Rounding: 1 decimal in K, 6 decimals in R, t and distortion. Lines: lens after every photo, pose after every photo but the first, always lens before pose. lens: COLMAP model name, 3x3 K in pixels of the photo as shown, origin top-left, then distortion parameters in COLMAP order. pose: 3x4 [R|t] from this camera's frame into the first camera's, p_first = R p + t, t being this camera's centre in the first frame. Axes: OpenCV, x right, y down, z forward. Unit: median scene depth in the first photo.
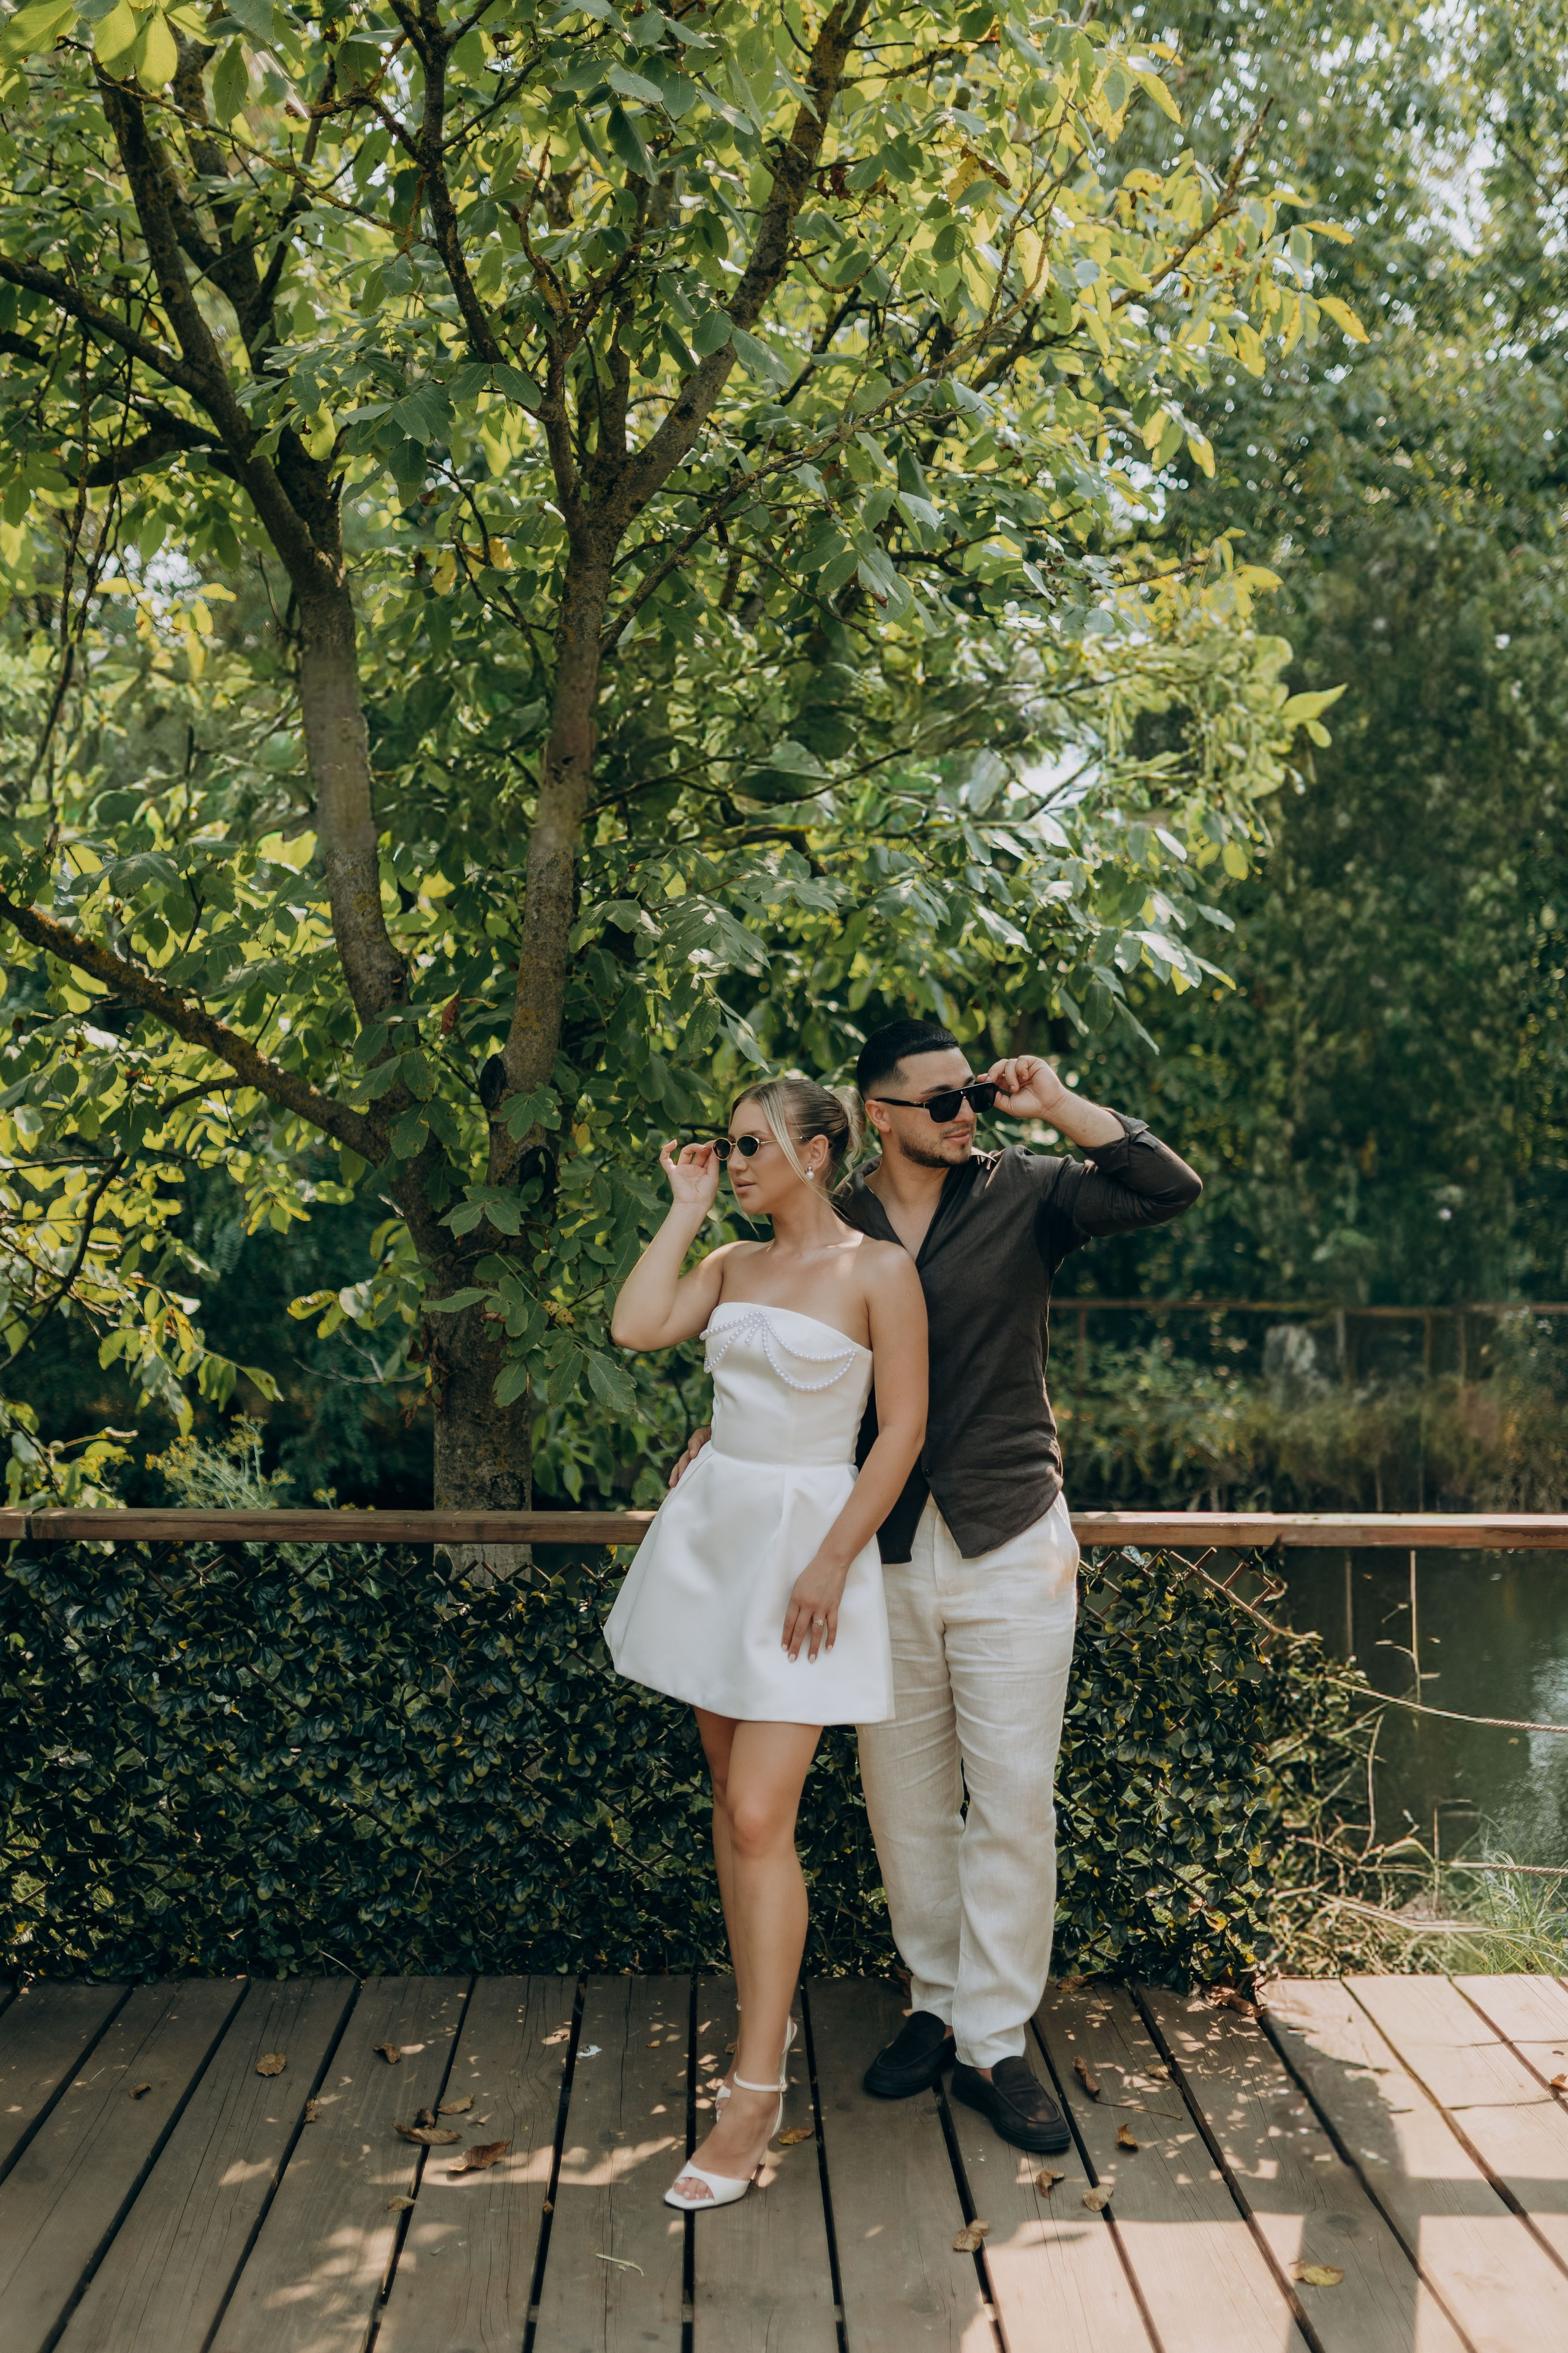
lens RADIAL K [[2391.6, 0, 779.7], [0, 2391.6, 1176.4], [0, 0, 1]] dist [0.010400, -0.020946]
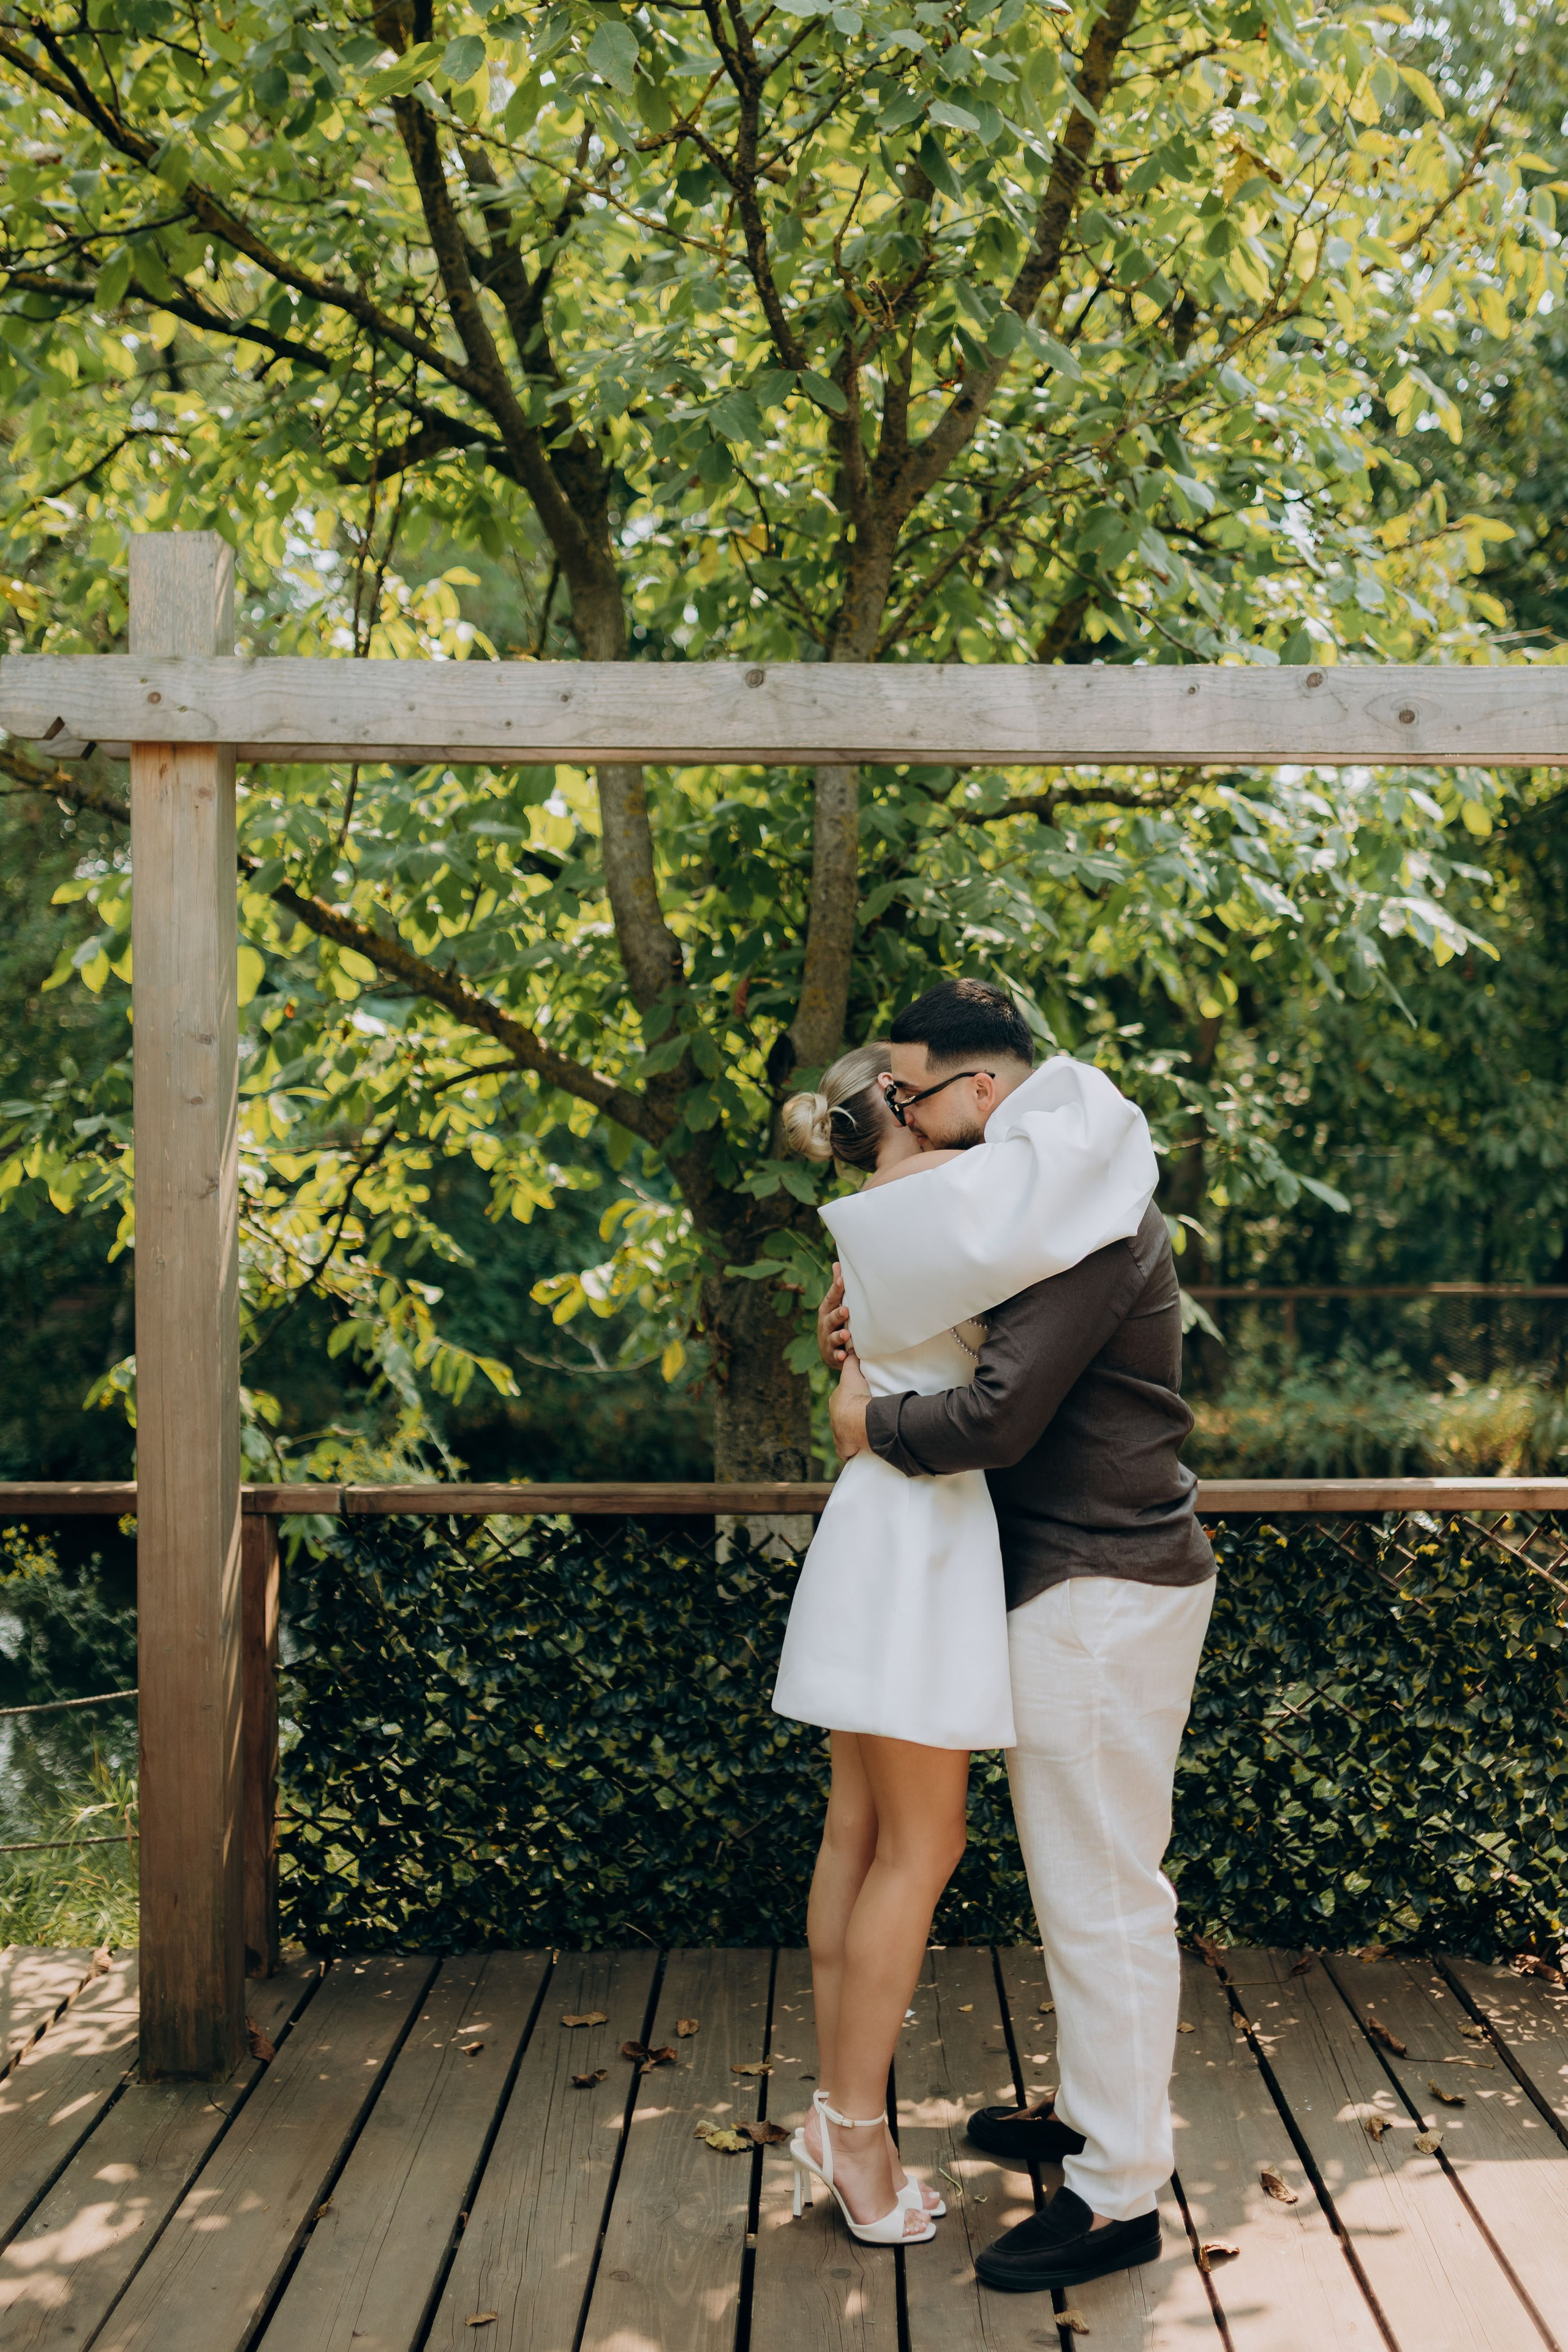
lens RADIAL K [[2657.1, 0, 788.4], [0, 2657.1, 1087.8], [0, 0, 1]] dist [-0.003289, -0.004100]
pose [[0.999123, -0.016637, -0.038418, -0.073915], [0.015451, 0.999401, -0.030959, 0.007355], [0.038910, 0.030339, 0.998782, -0.127487]]
